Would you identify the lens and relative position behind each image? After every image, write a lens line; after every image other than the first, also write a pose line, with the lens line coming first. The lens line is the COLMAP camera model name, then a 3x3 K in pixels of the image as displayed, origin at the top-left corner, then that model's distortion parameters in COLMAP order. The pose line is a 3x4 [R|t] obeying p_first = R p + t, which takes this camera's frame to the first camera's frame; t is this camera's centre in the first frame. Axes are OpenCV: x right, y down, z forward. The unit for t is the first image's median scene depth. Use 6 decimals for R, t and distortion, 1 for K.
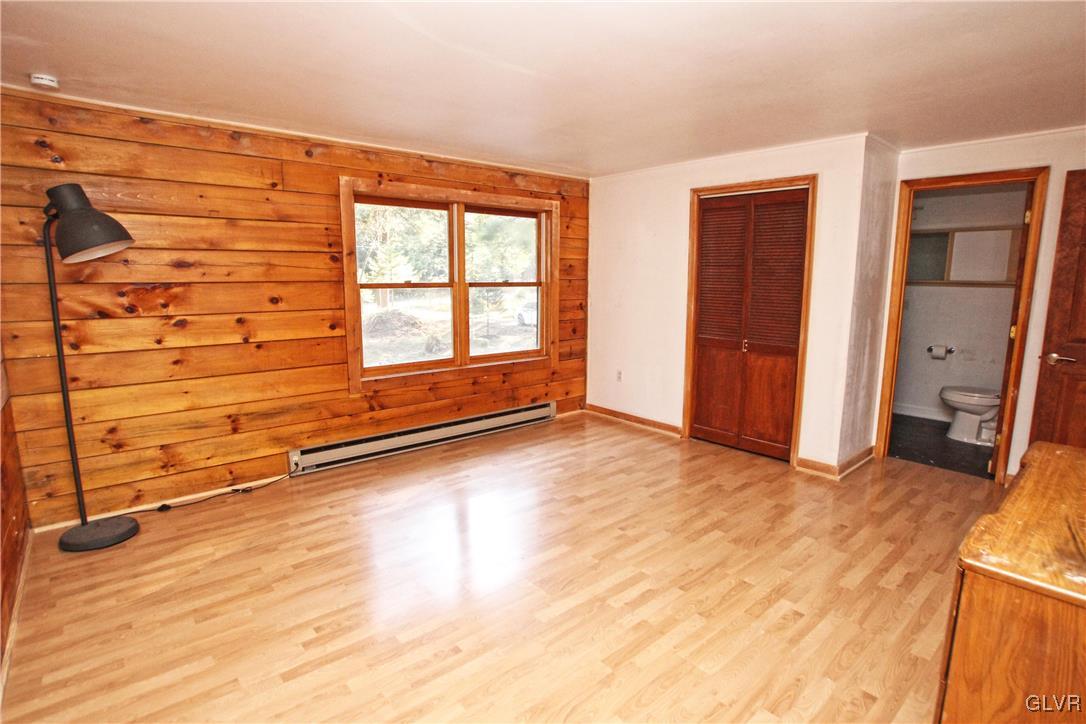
lens RADIAL K [[546.1, 0, 542.4], [0, 546.1, 361.1], [0, 0, 1]] dist [-0.054385, 0.016310]
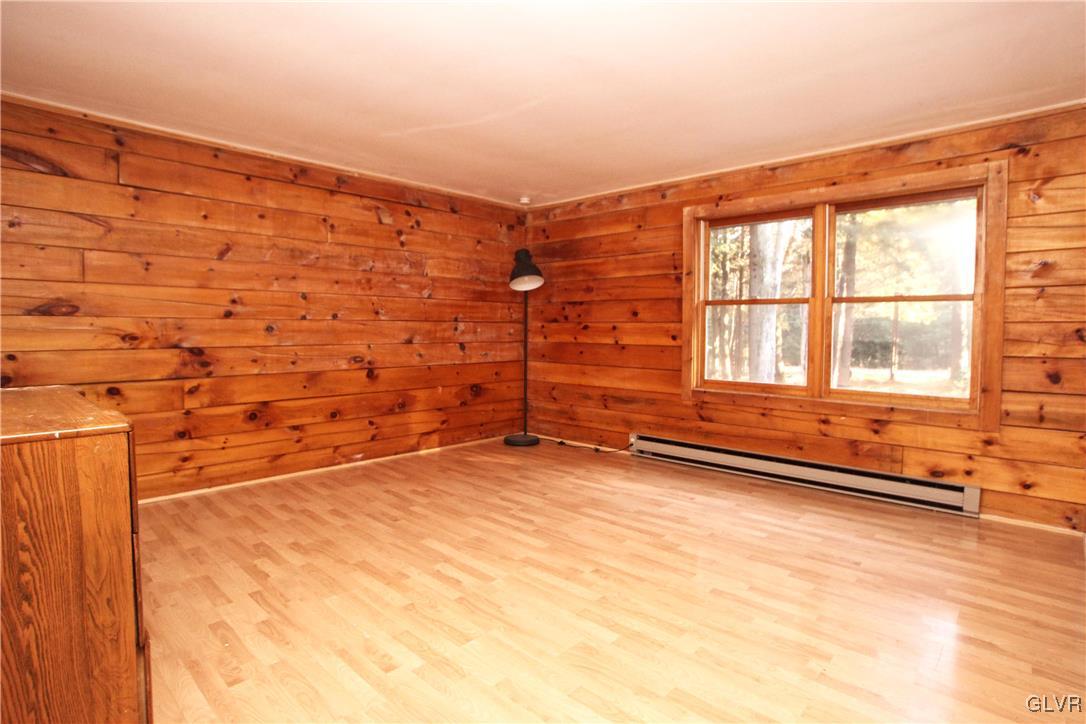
lens RADIAL K [[546.1, 0, 565.8], [0, 546.1, 339.6], [0, 0, 1]] dist [-0.054385, 0.016310]
pose [[0.136634, 0.017323, -0.990470, 0.726189], [-0.159226, 0.987231, -0.004698, -0.016788], [0.977741, 0.158351, 0.137647, 0.610969]]
